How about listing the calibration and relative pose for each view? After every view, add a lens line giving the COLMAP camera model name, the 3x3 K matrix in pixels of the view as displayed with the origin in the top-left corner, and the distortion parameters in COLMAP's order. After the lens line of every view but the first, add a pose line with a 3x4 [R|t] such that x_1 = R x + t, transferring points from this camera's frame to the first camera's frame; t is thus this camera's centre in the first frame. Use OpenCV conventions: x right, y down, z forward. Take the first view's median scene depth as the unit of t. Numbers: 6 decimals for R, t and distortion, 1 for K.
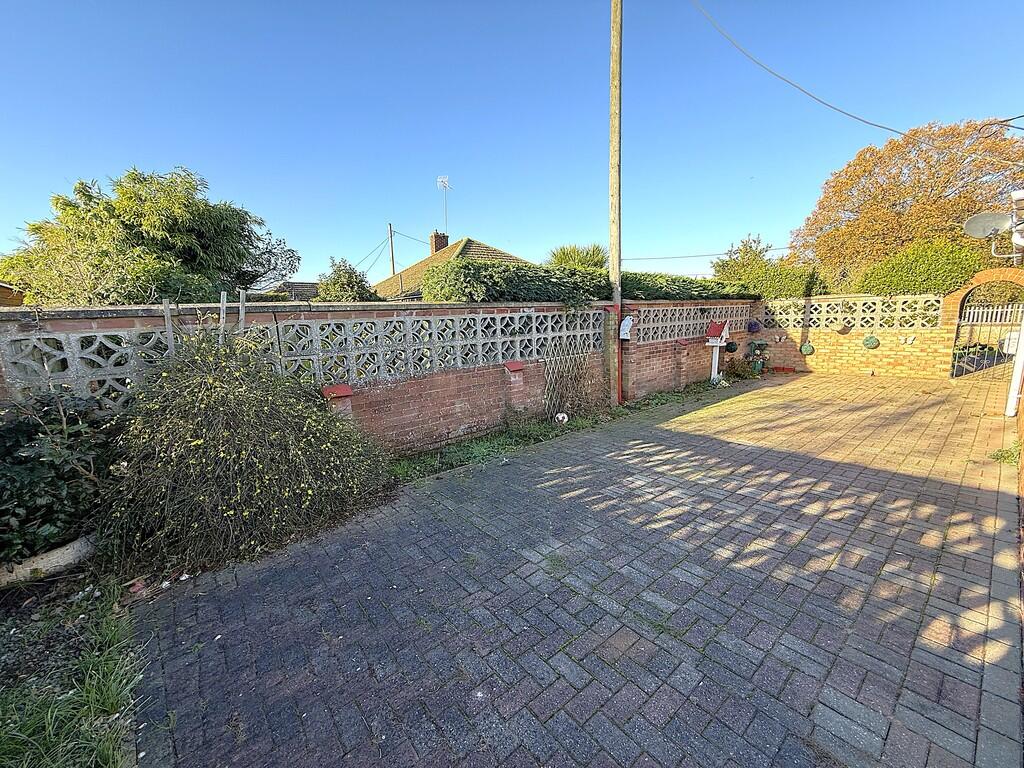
lens RADIAL K [[413.6, 0, 511.2], [0, 413.6, 382.5], [0, 0, 1]] dist [0.000568, 0.000098]
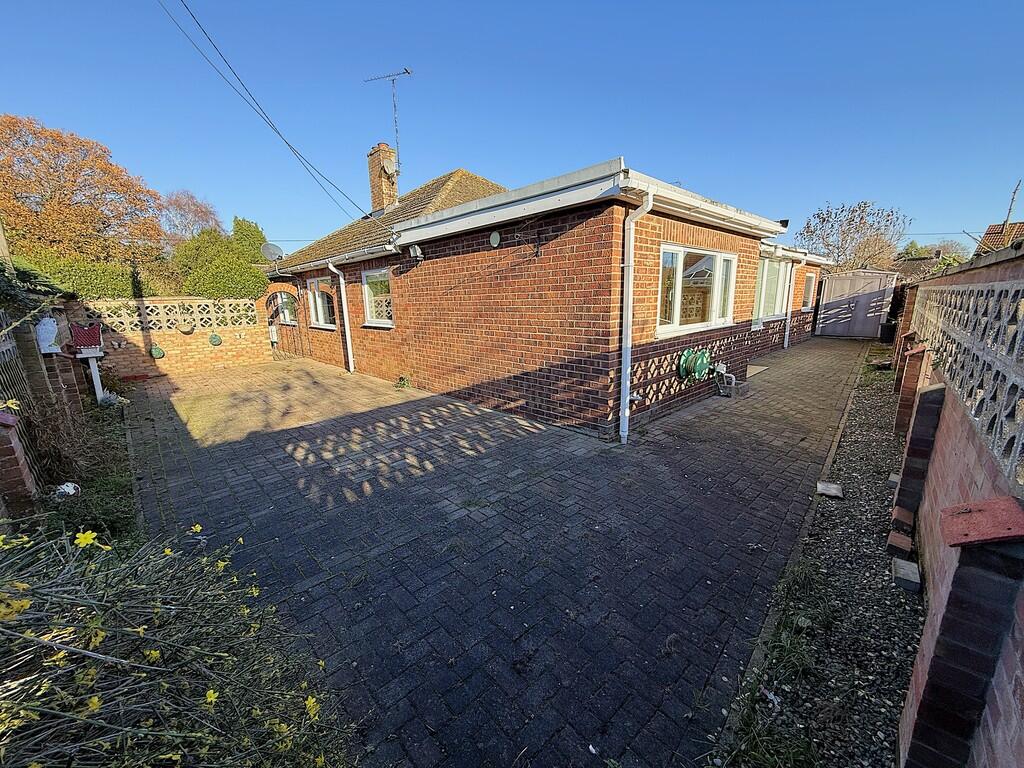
lens RADIAL K [[413.6, 0, 511.2], [0, 413.6, 382.5], [0, 0, 1]] dist [0.000568, 0.000098]
pose [[-0.075878, -0.166410, 0.983133, -0.681586], [0.182957, 0.966912, 0.177785, -0.074258], [-0.980188, 0.193361, -0.042922, 0.553804]]
